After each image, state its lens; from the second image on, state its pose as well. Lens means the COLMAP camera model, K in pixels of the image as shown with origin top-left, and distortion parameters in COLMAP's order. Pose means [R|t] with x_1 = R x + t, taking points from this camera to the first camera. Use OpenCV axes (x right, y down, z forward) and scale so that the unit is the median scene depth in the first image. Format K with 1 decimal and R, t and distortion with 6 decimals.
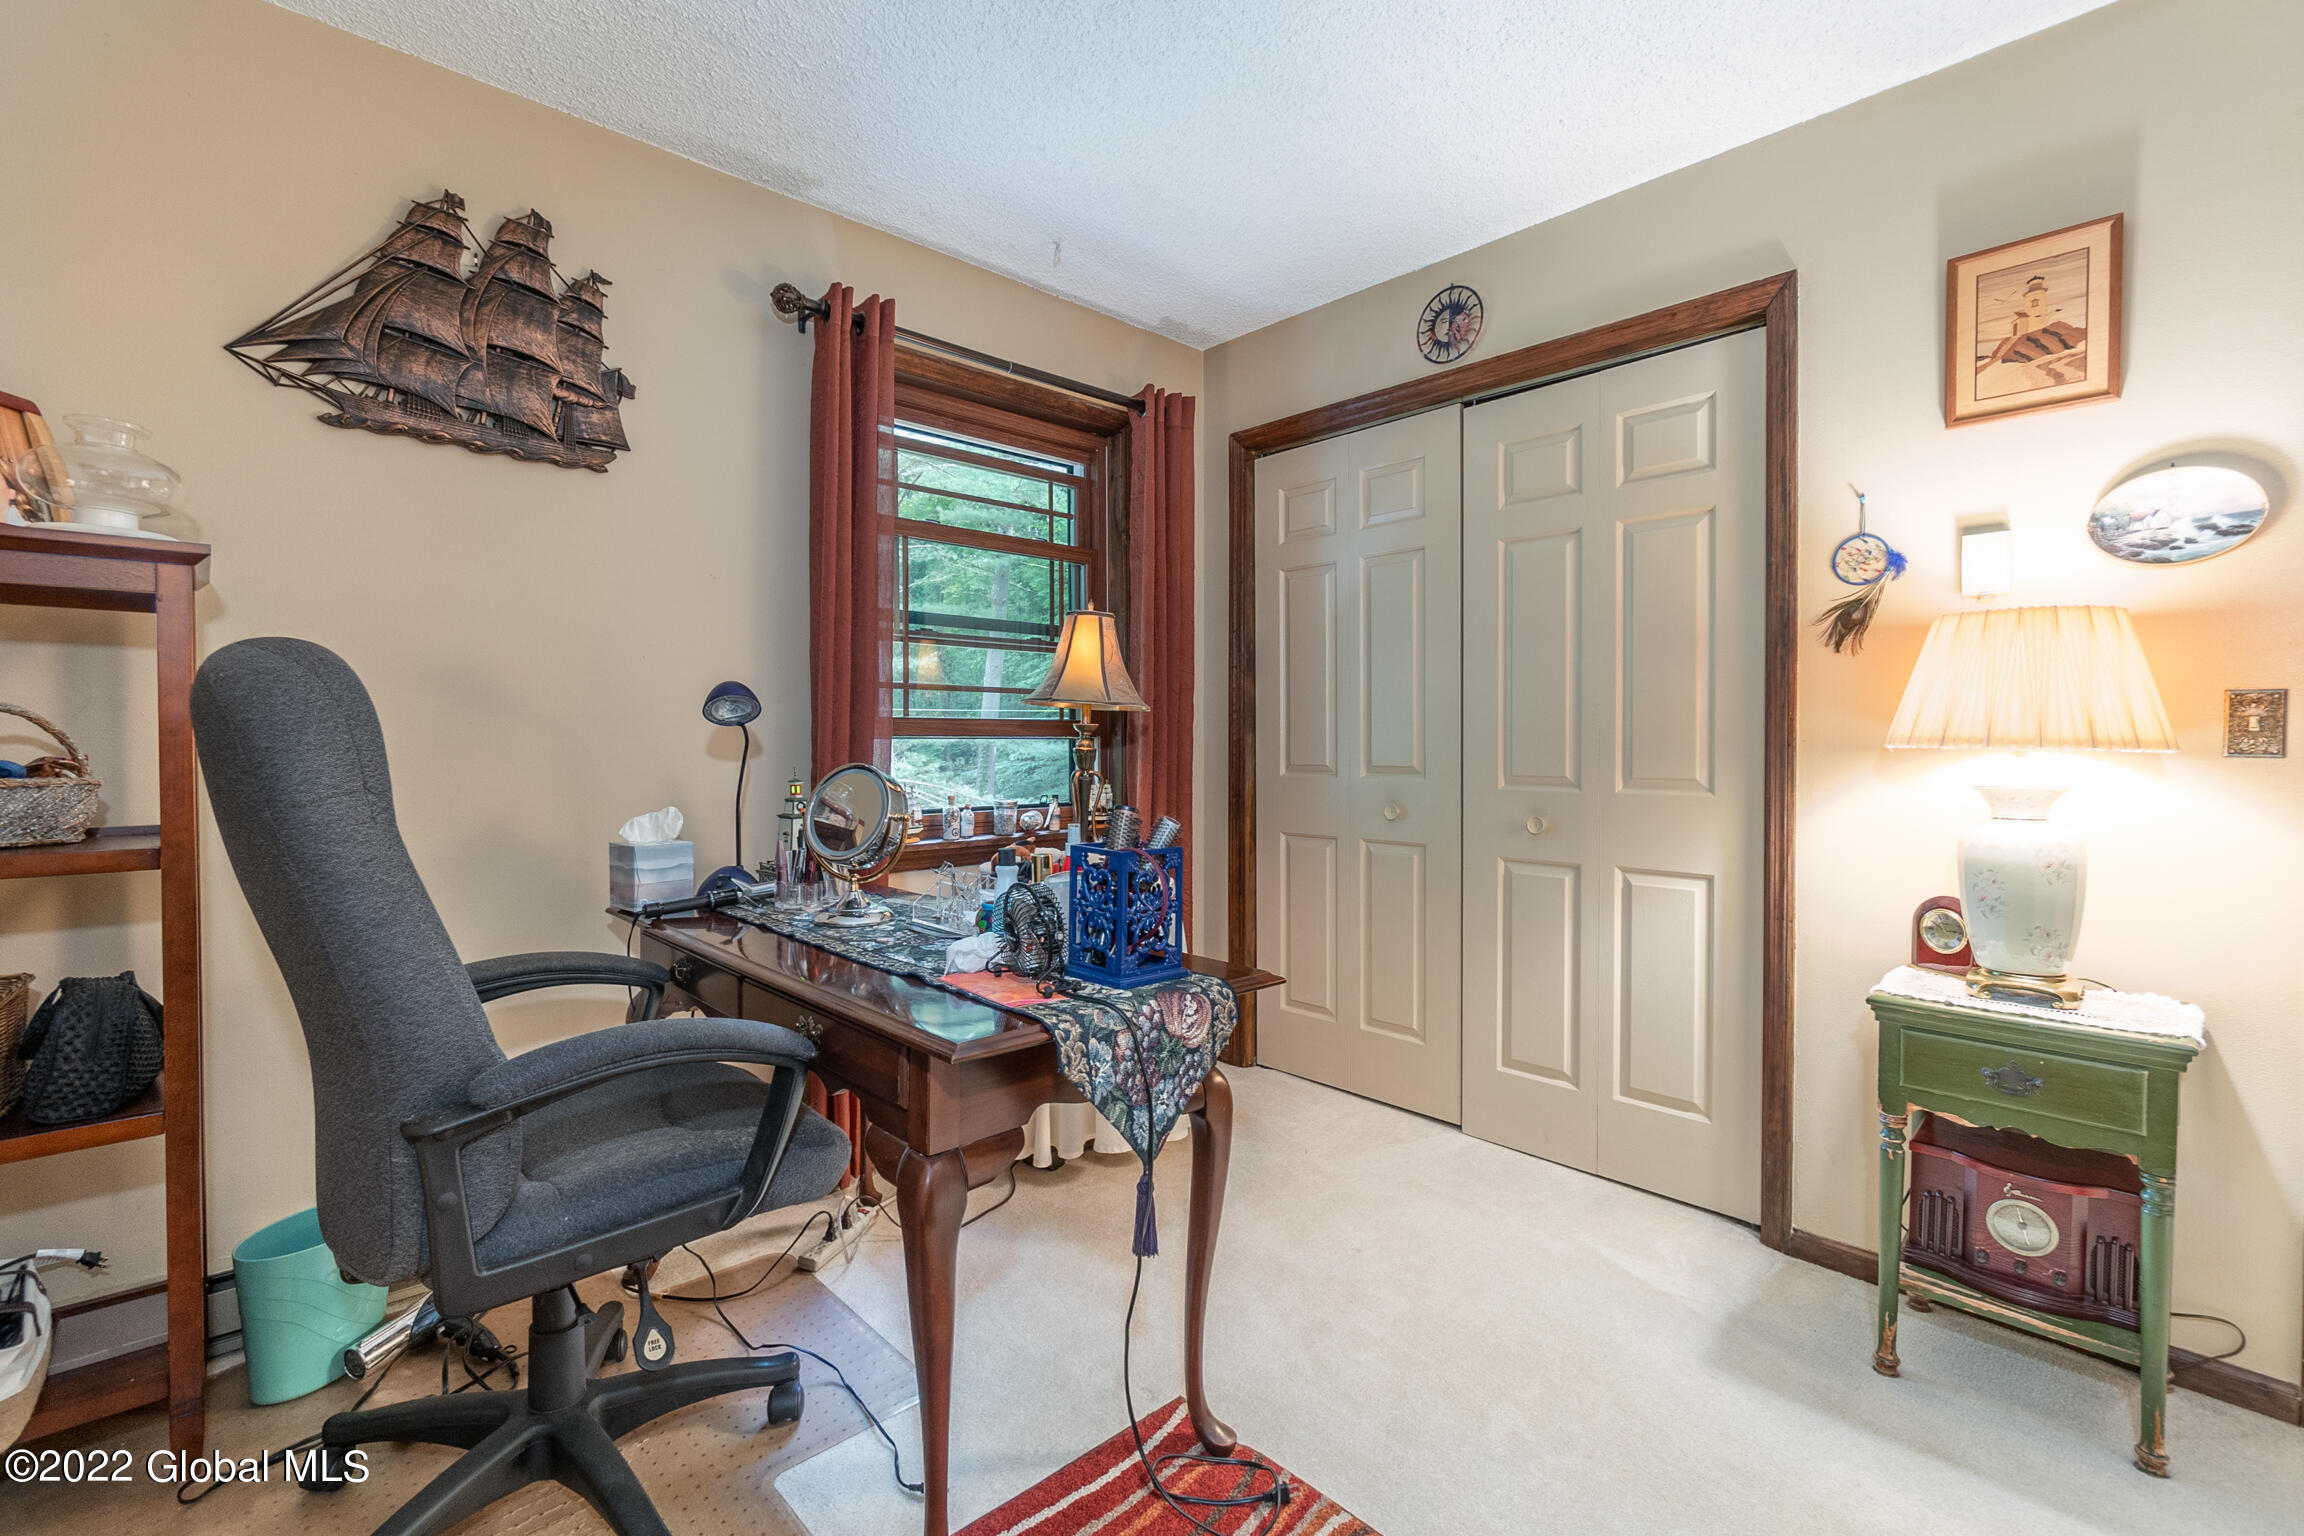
lens RADIAL K [[991.6, 0, 1152.0], [0, 991.6, 768.0], [0, 0, 1]] dist [-0.006953, 0.000108]
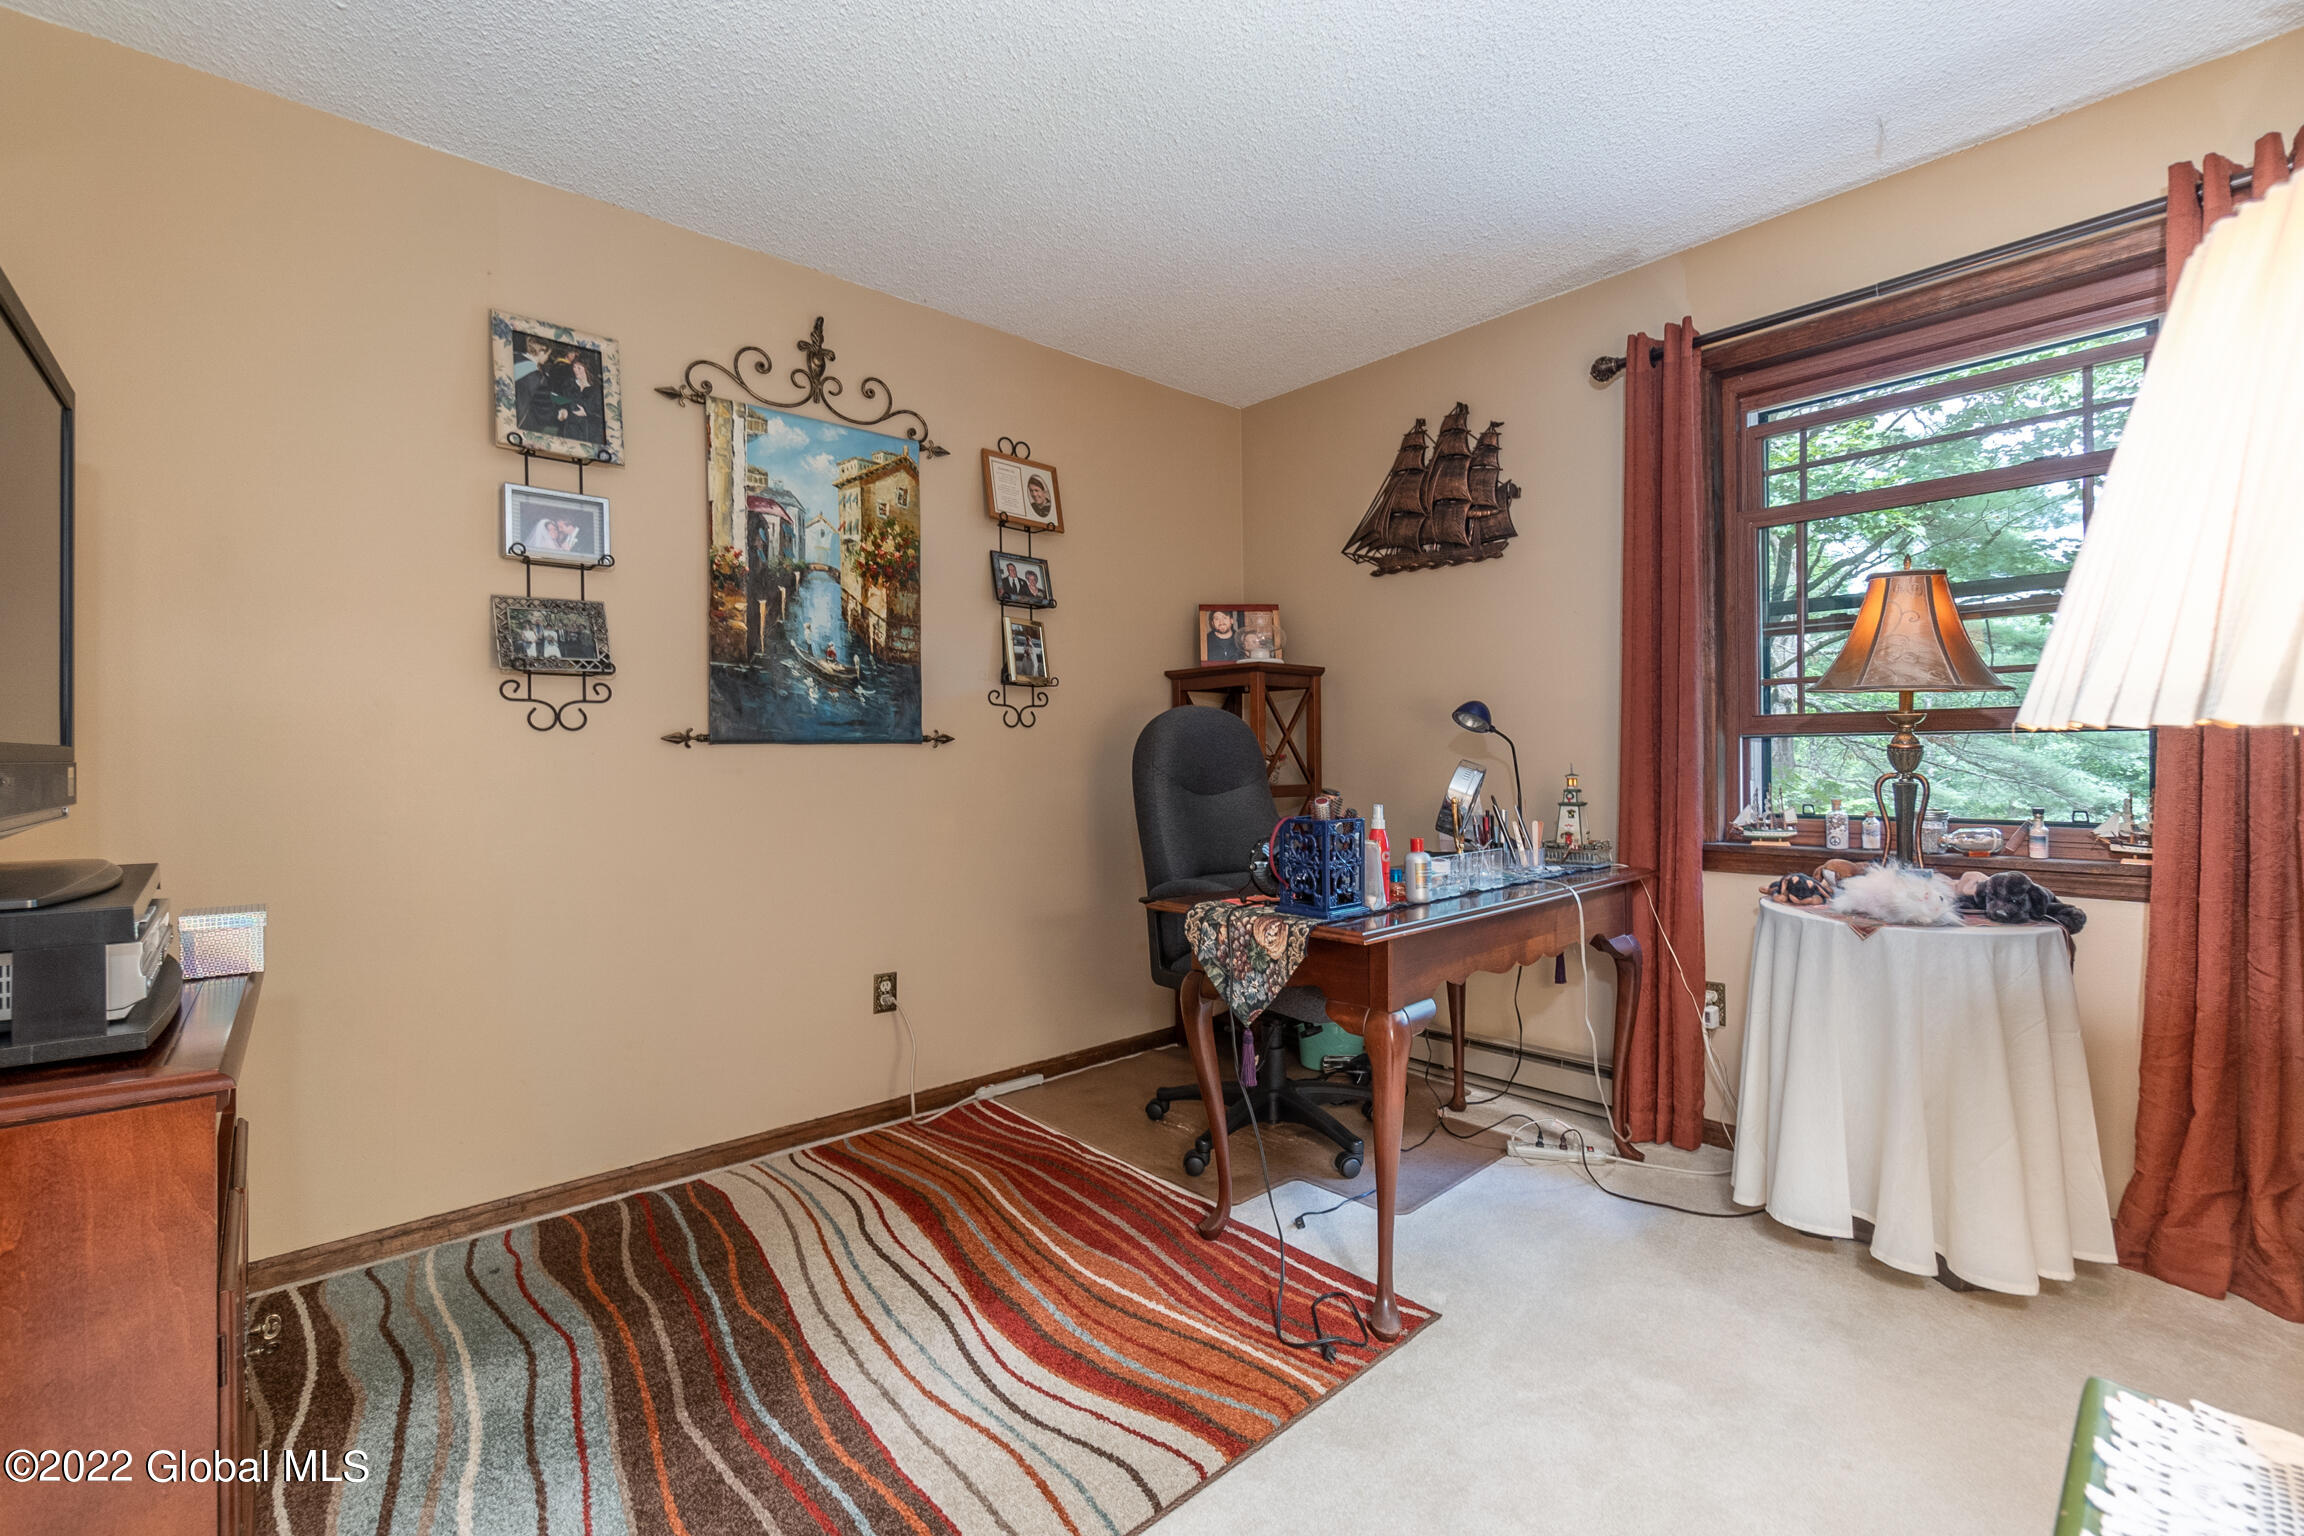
lens RADIAL K [[991.6, 0, 1152.0], [0, 991.6, 768.0], [0, 0, 1]] dist [-0.006953, 0.000108]
pose [[-0.005033, 0.012748, -0.999906, 0.991468], [-0.014308, 0.999815, 0.012819, -0.004441], [0.999885, 0.014371, -0.004850, 0.564150]]
